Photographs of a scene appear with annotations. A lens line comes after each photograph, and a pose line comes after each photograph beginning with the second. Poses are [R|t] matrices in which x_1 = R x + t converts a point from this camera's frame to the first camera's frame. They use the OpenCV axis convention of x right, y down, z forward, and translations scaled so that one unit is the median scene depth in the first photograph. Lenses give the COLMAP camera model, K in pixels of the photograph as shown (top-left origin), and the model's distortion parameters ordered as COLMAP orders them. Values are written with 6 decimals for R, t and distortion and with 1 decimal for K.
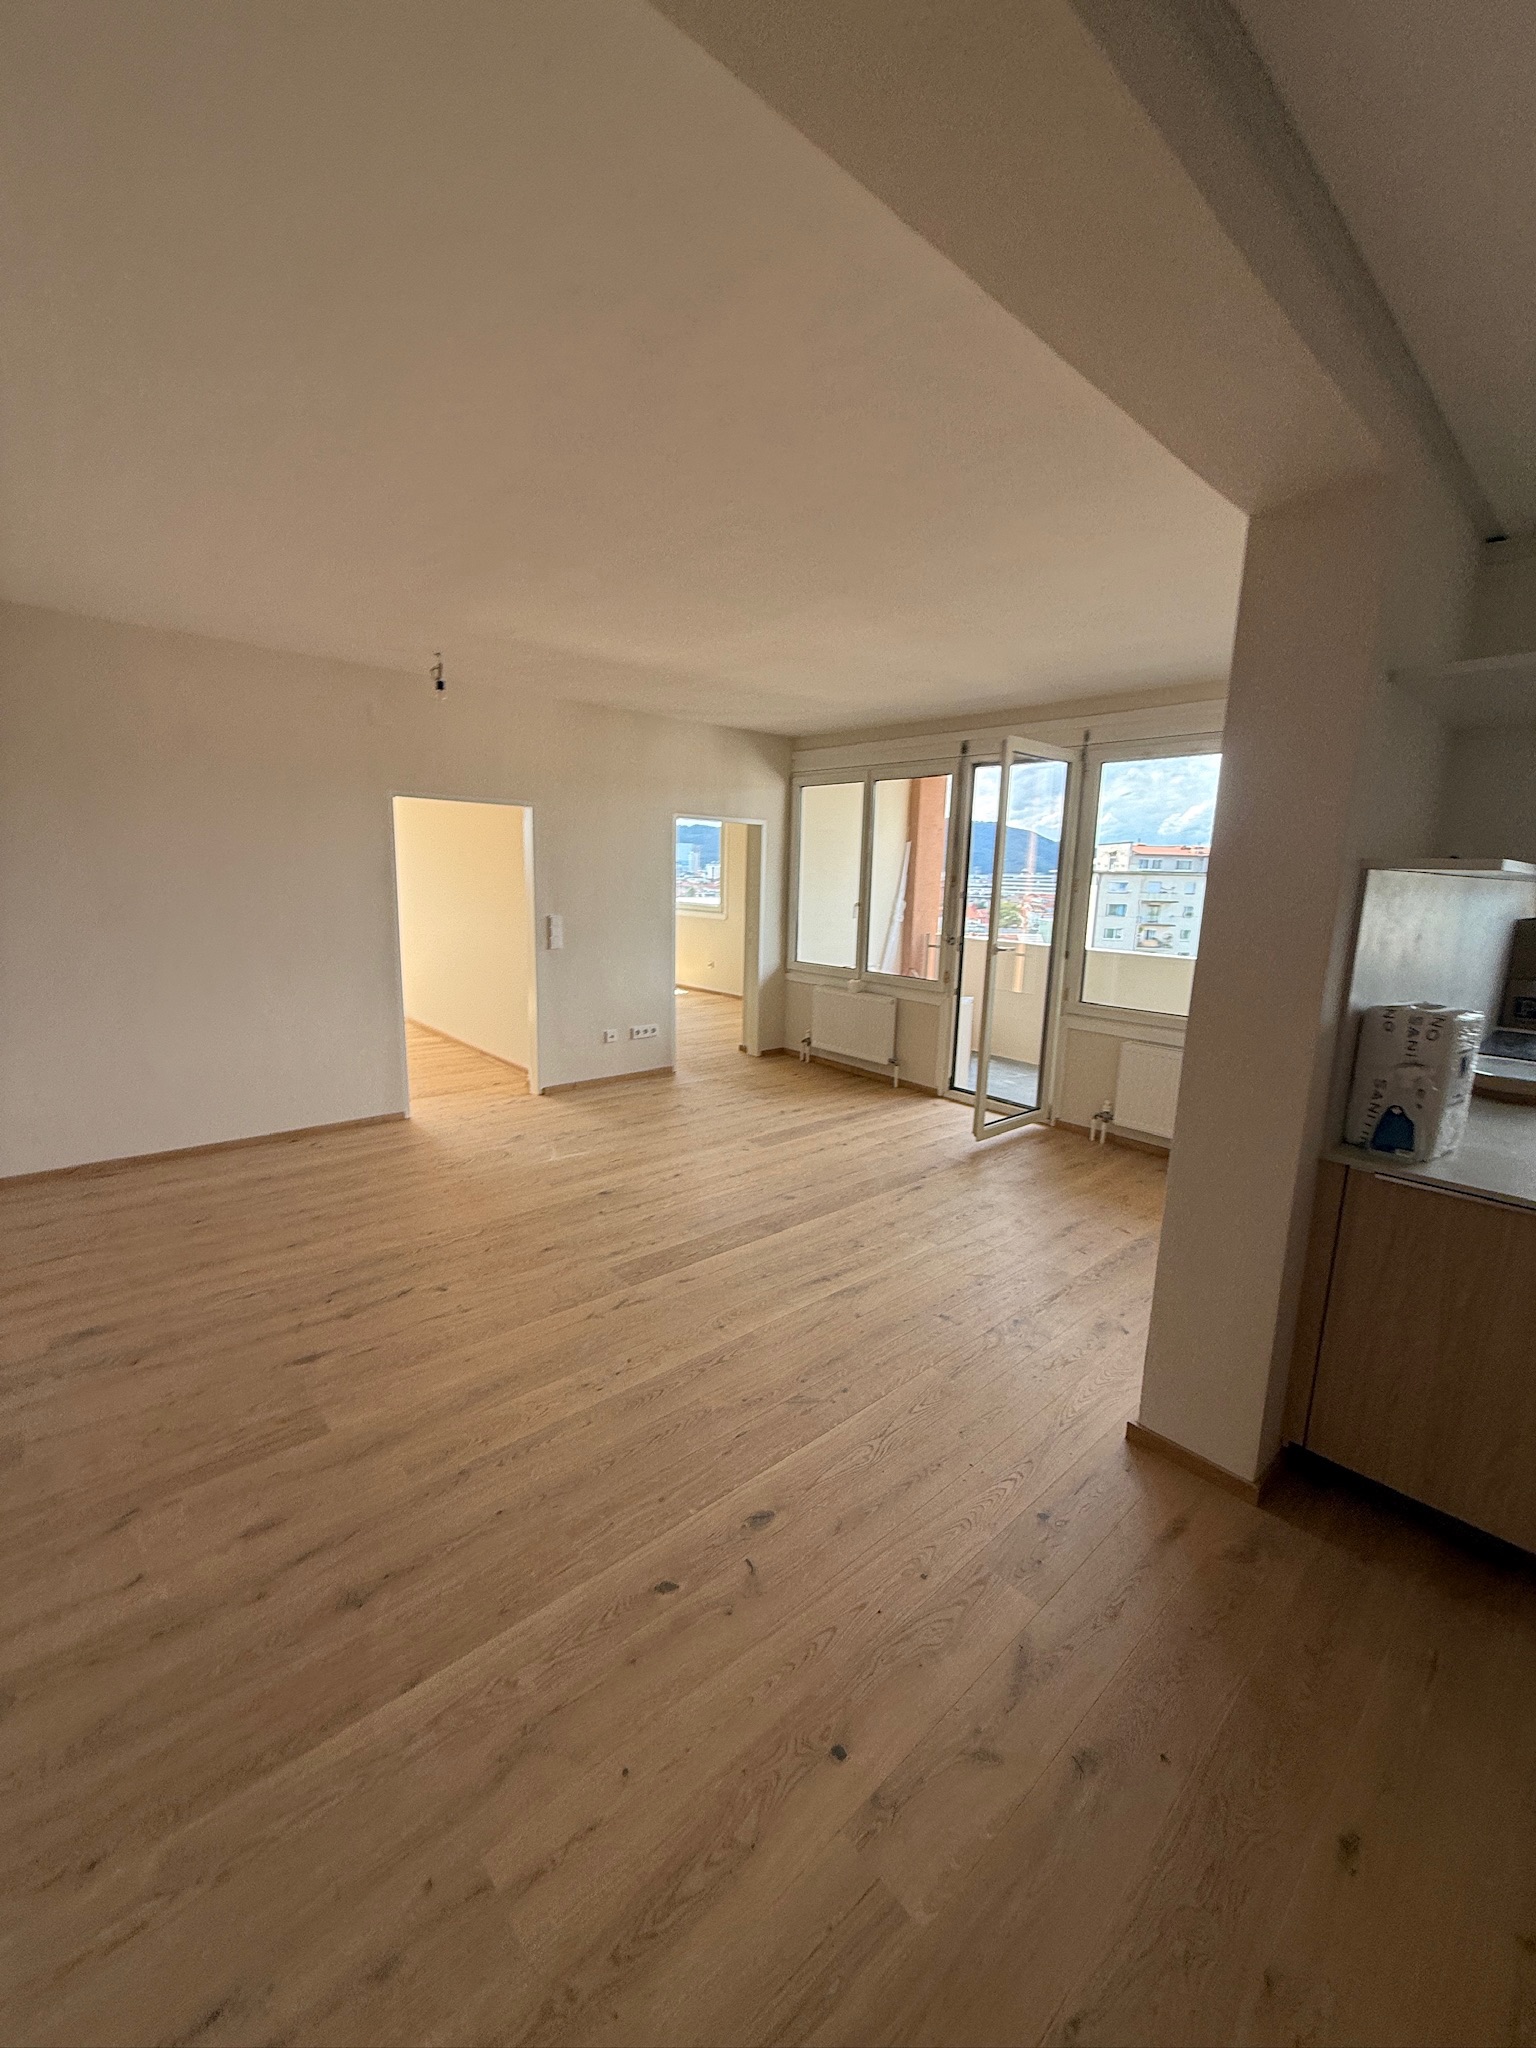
lens RADIAL K [[814.2, 0, 767.8], [0, 814.2, 1018.3], [0, 0, 1]] dist [-0.002579, -0.000289]
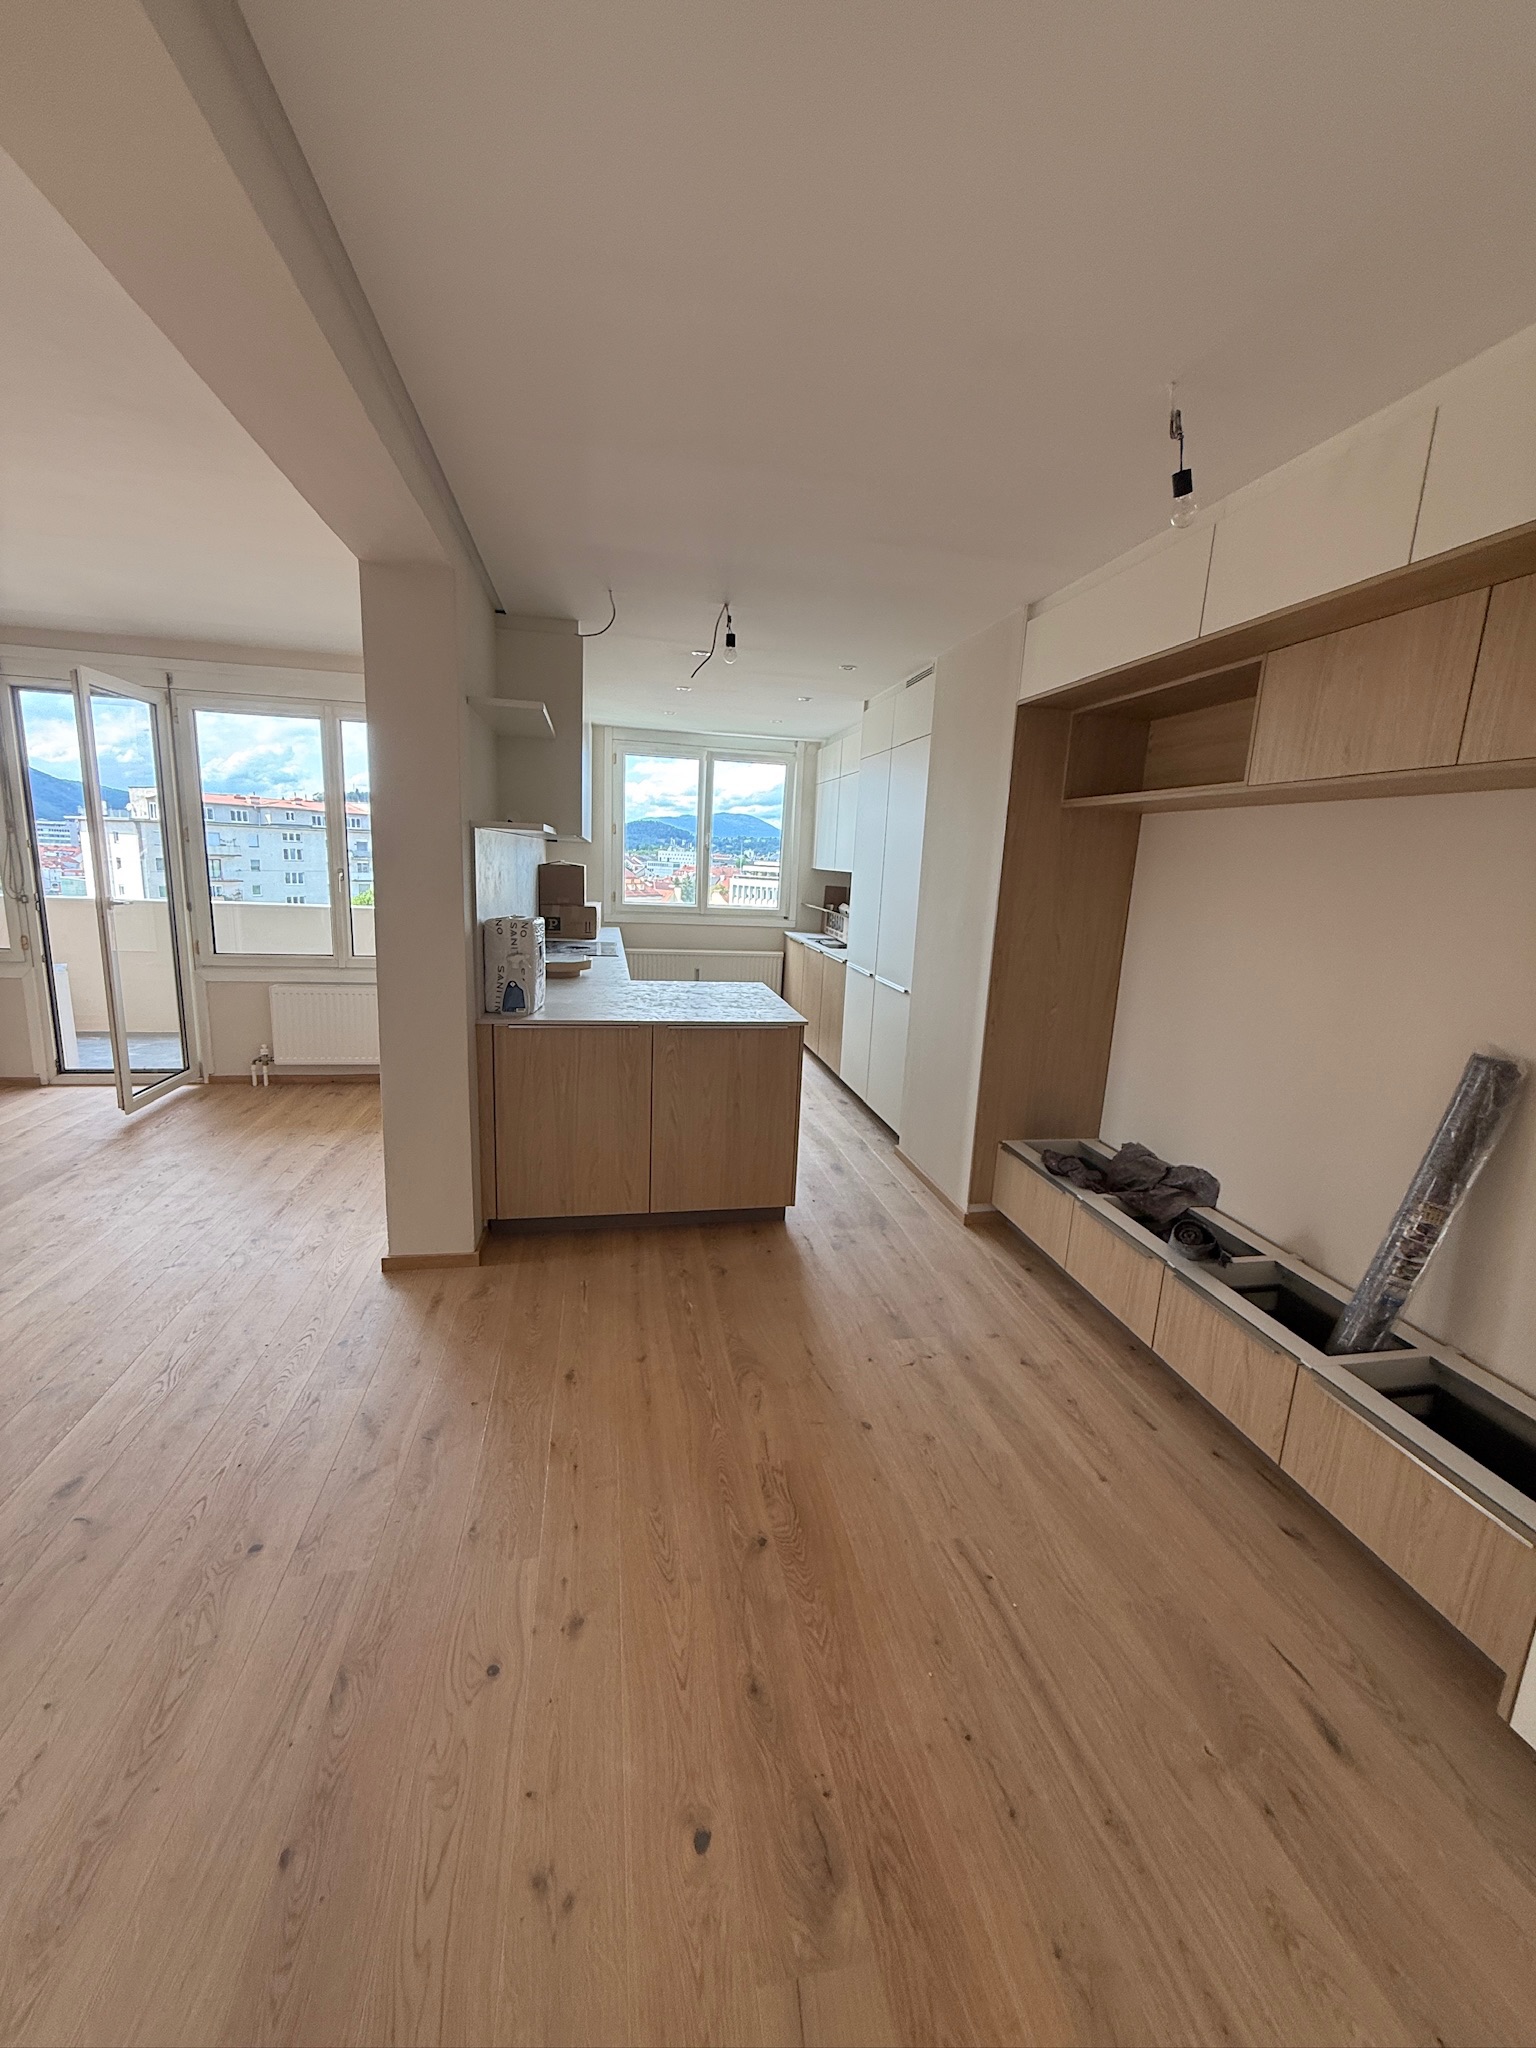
lens RADIAL K [[814.2, 0, 768.3], [0, 814.2, 1017.9], [0, 0, 1]] dist [-0.002579, -0.000289]
pose [[0.512562, -0.166701, 0.842313, -0.188866], [0.119727, 0.985265, 0.122137, 0.027183], [-0.850262, 0.038245, 0.524968, -0.149972]]
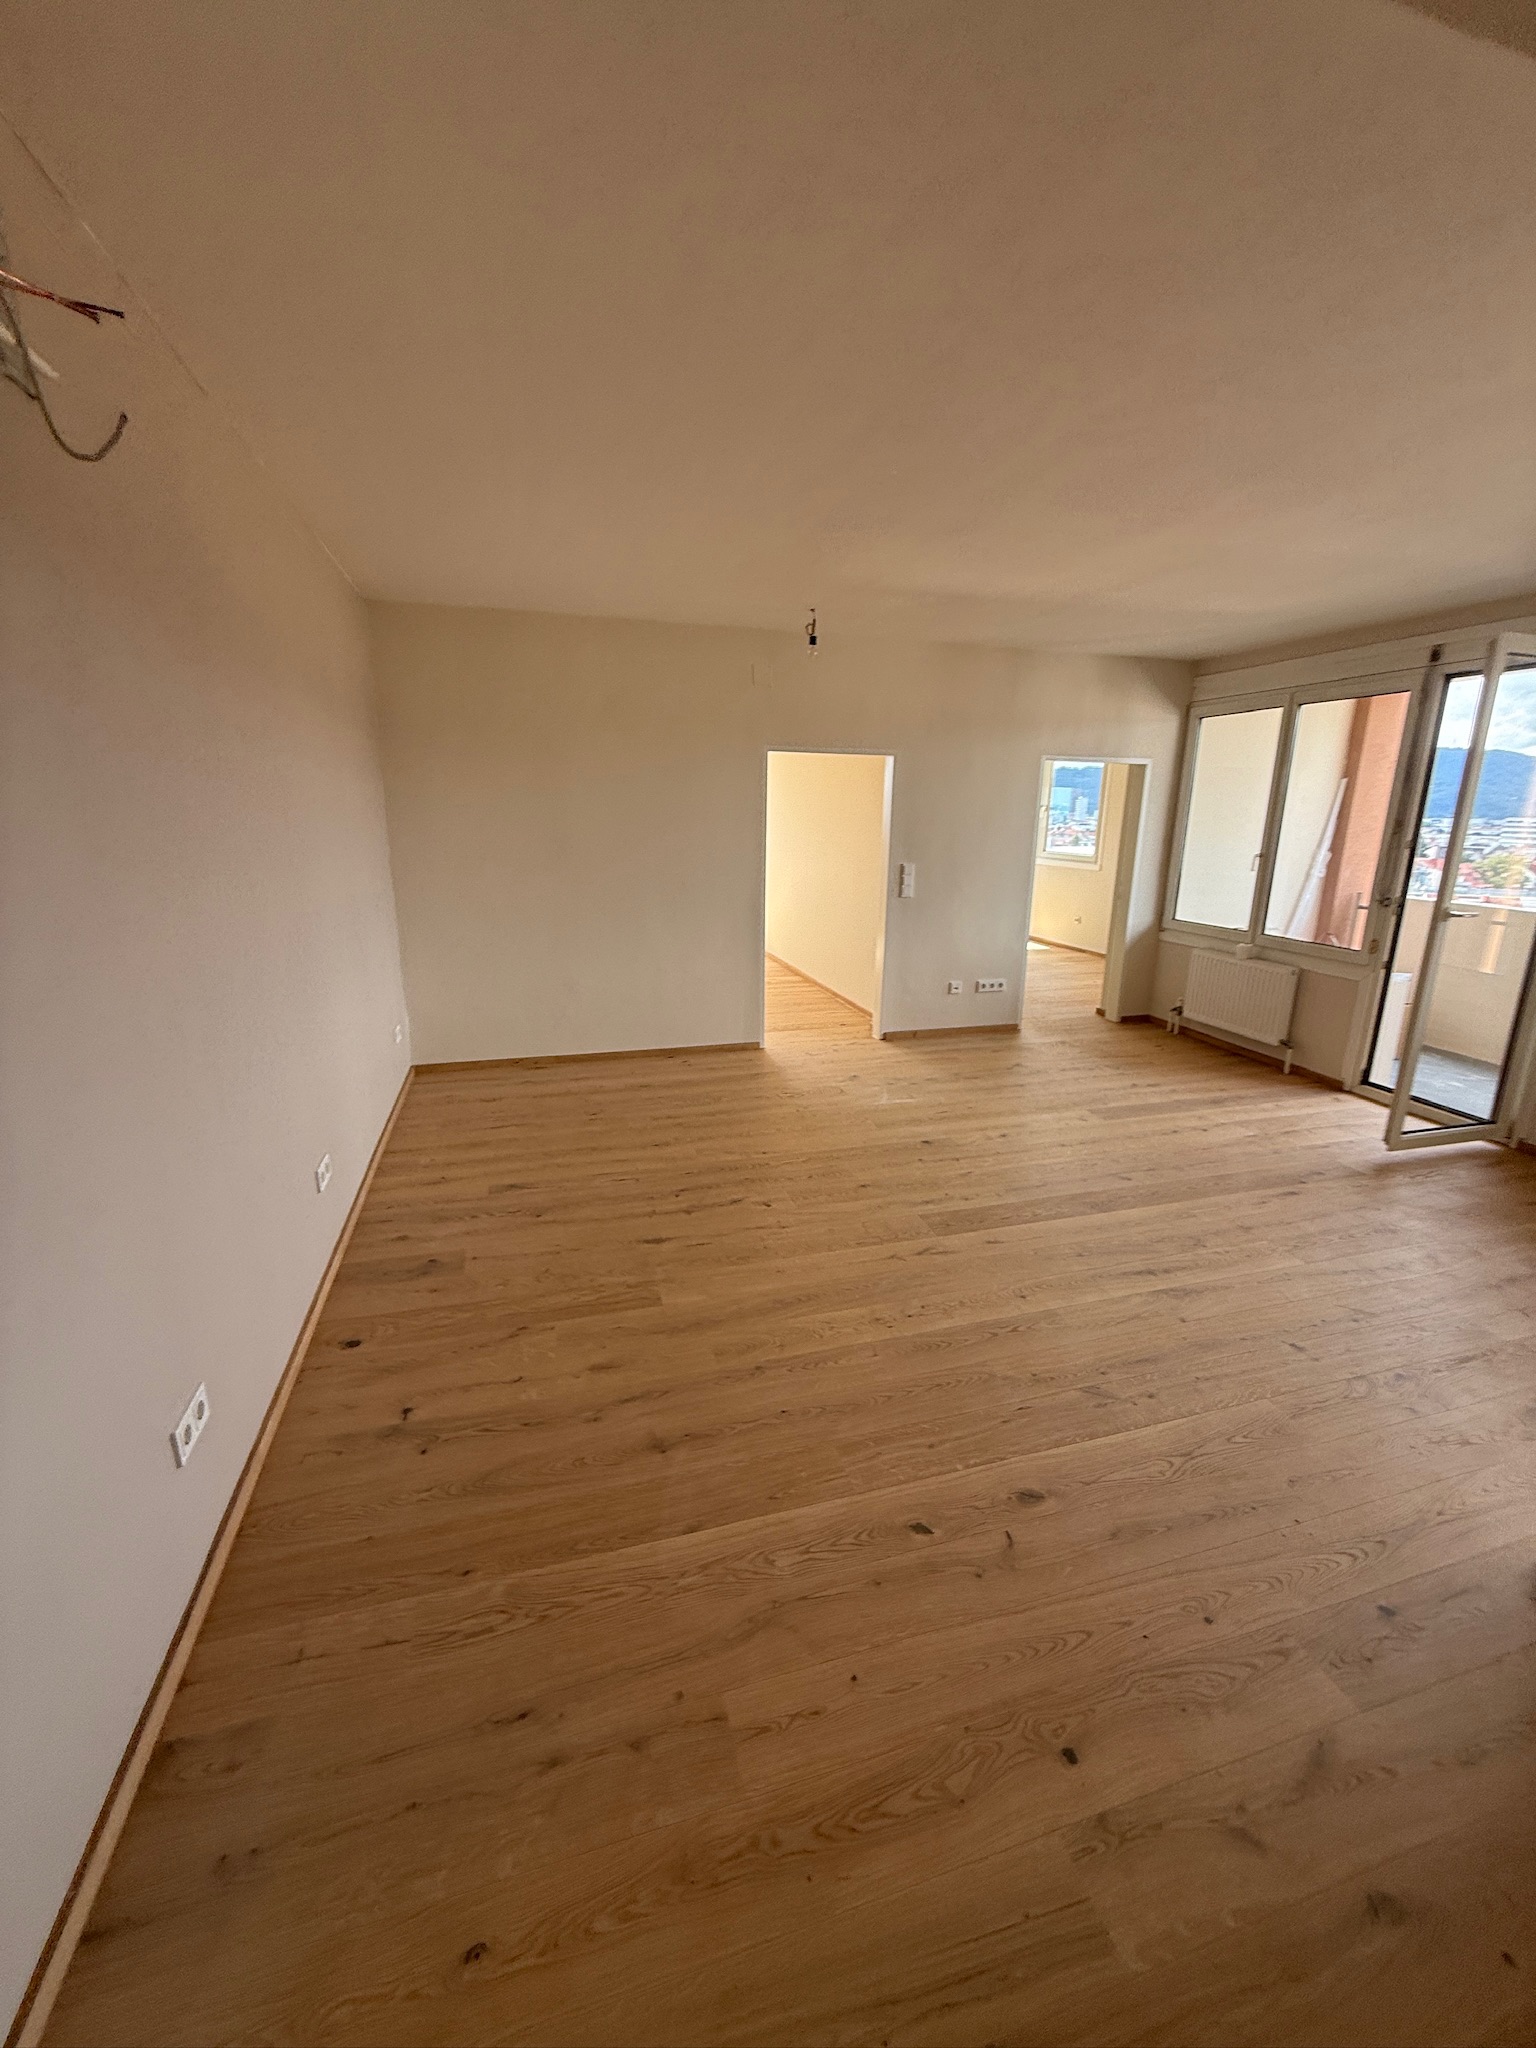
lens RADIAL K [[814.2, 0, 767.9], [0, 814.2, 1019.9], [0, 0, 1]] dist [-0.002579, -0.000289]
pose [[0.902637, 0.092246, -0.420402, 0.040274], [-0.065681, 0.994844, 0.077270, -0.001663], [0.425362, -0.042134, 0.904042, 0.012222]]
